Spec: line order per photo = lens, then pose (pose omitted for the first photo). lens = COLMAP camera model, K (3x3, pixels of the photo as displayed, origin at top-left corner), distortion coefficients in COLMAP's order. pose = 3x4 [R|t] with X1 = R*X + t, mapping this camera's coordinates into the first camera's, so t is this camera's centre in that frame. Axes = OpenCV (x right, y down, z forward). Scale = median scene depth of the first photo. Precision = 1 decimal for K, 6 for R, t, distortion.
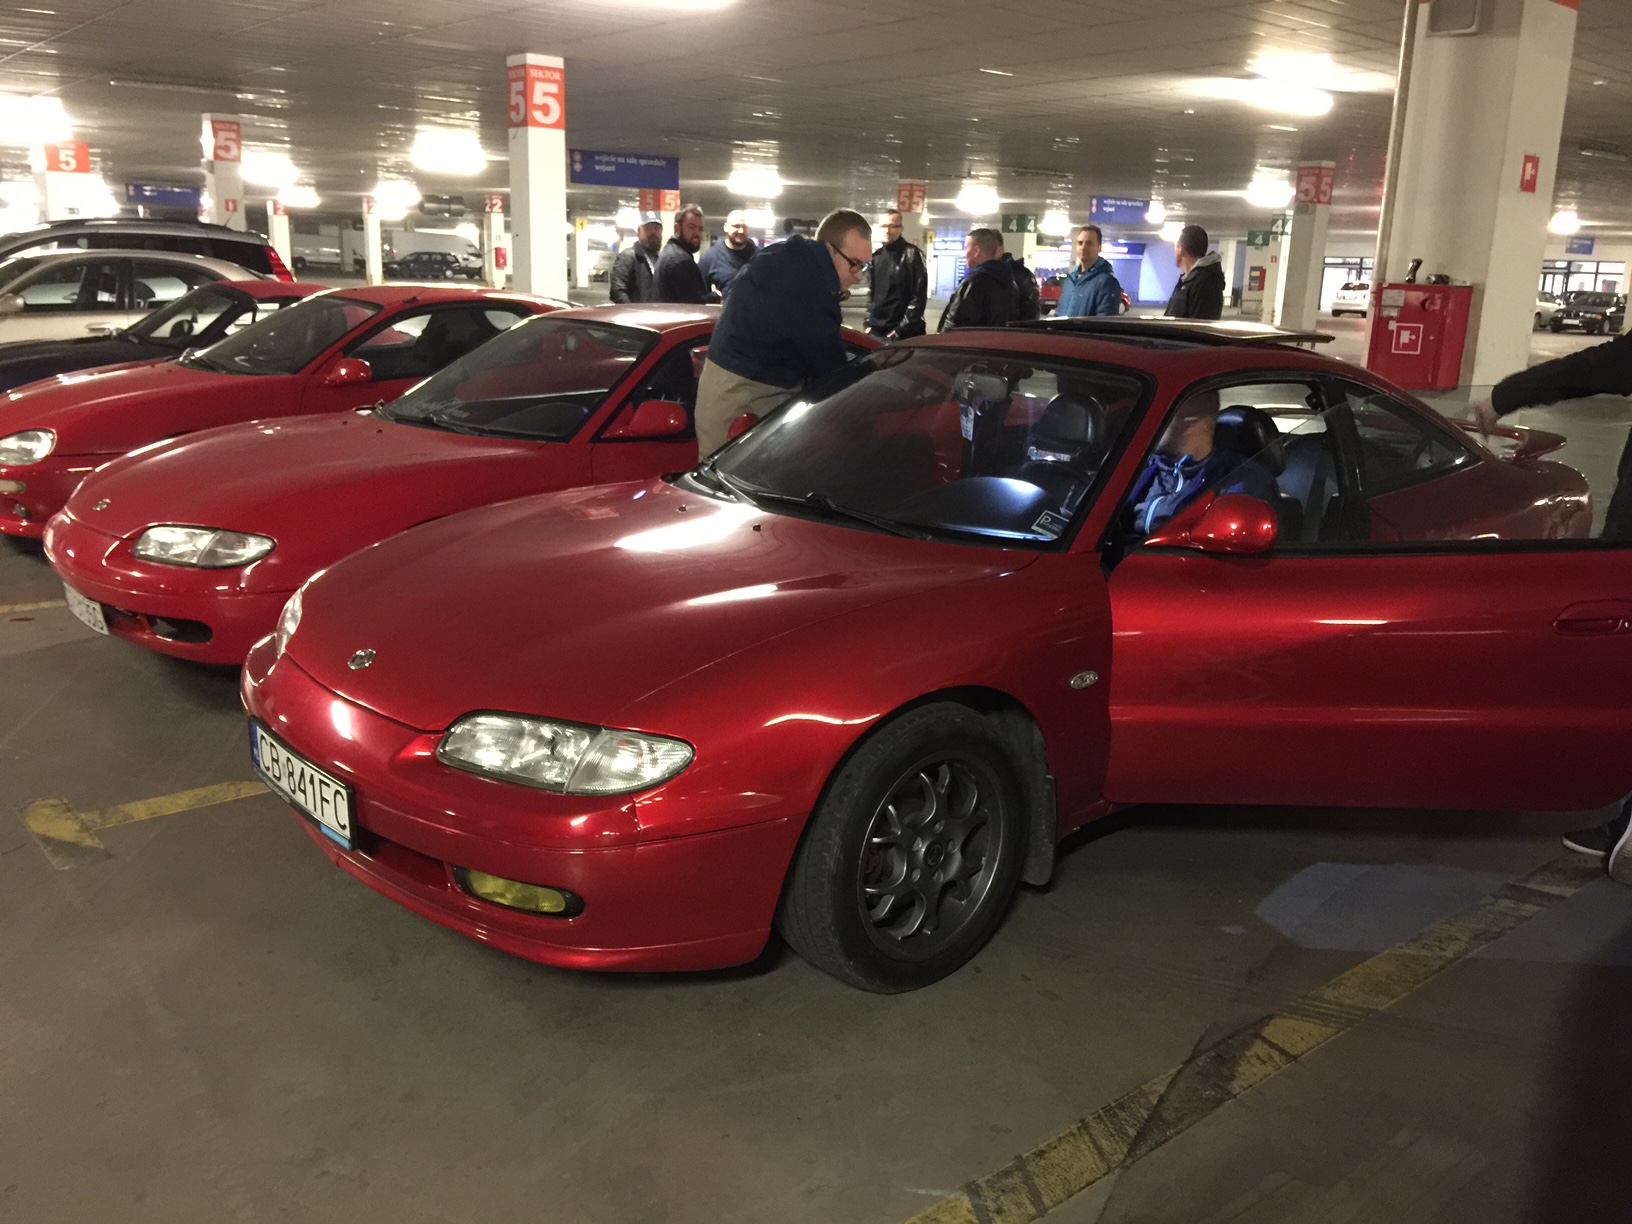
lens RADIAL K [[1373.1, 0, 807.3], [0, 1373.1, 613.5], [0, 0, 1]] dist [0.094916, -0.161833]
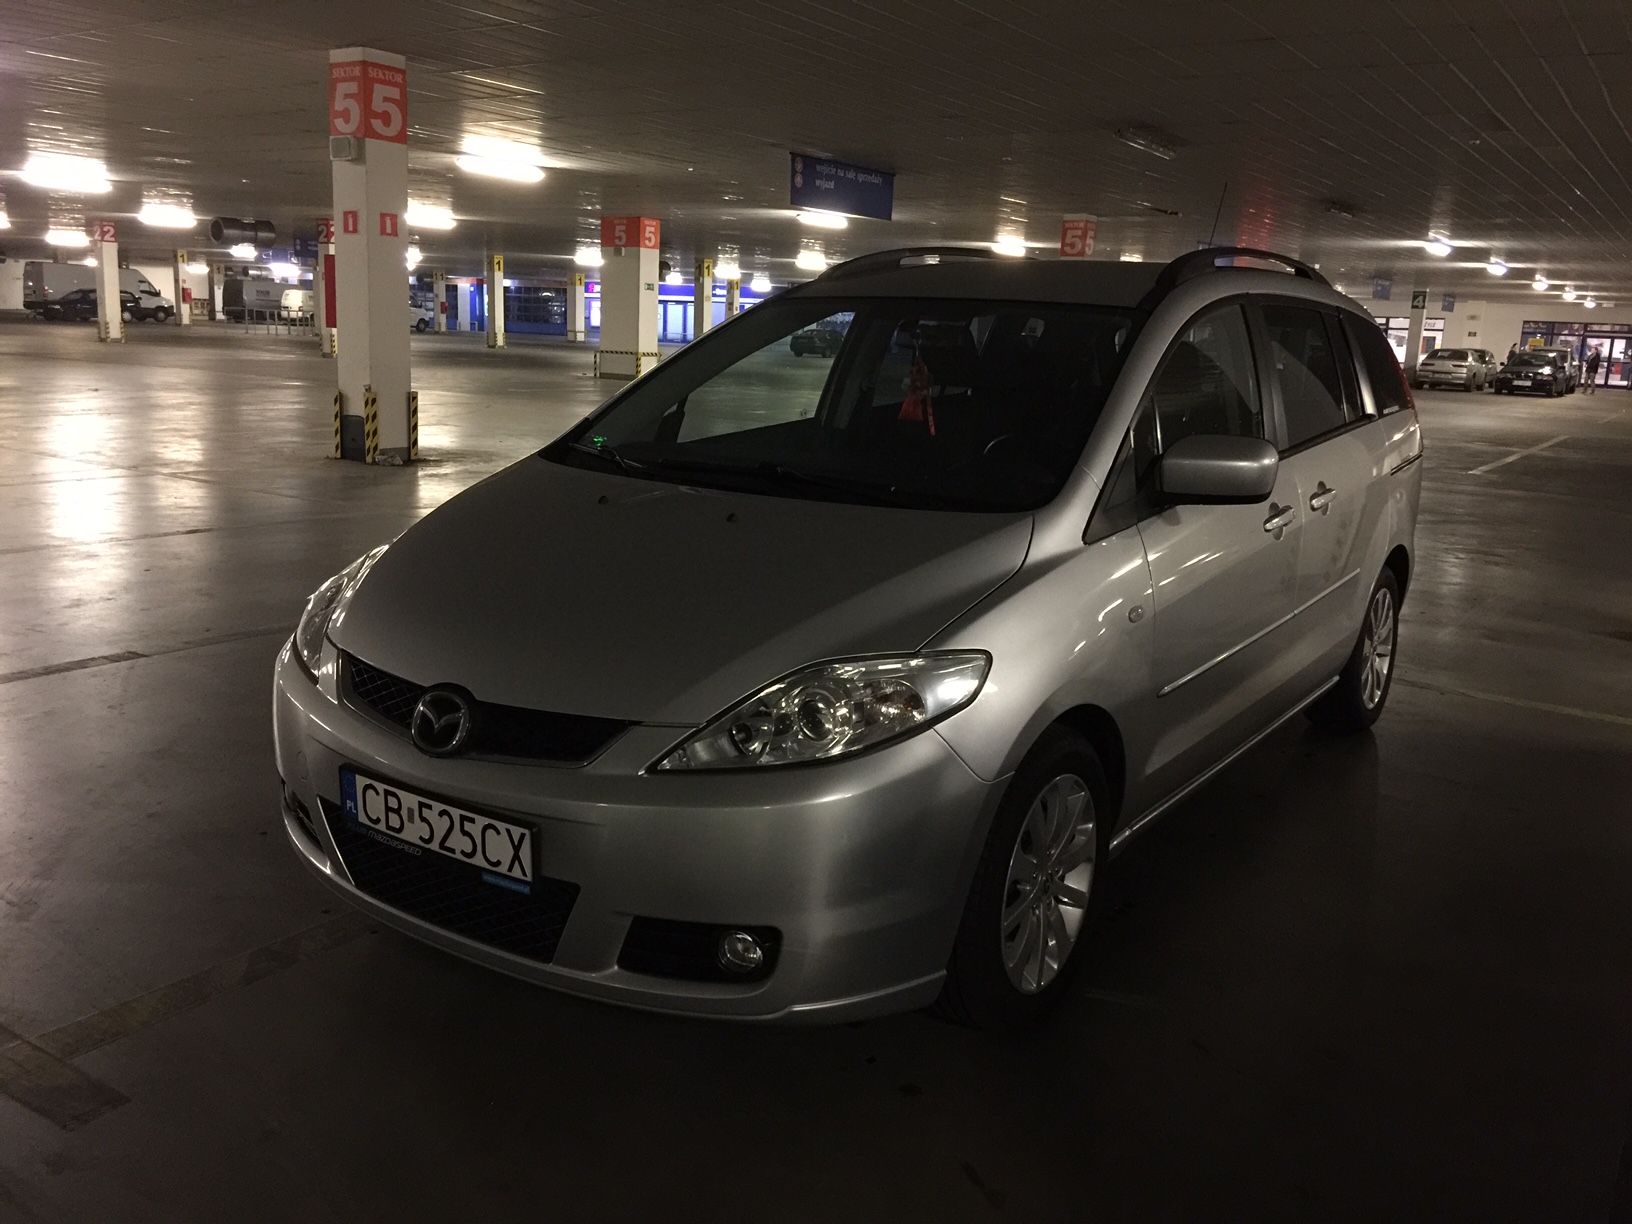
lens RADIAL K [[1373.2, 0, 812.0], [0, 1373.2, 603.2], [0, 0, 1]] dist [0.096745, -0.162114]
pose [[0.956615, -0.050128, 0.287010, -0.385720], [0.060271, 0.997827, -0.026611, -0.115232], [-0.285052, 0.042755, 0.957558, 0.415907]]
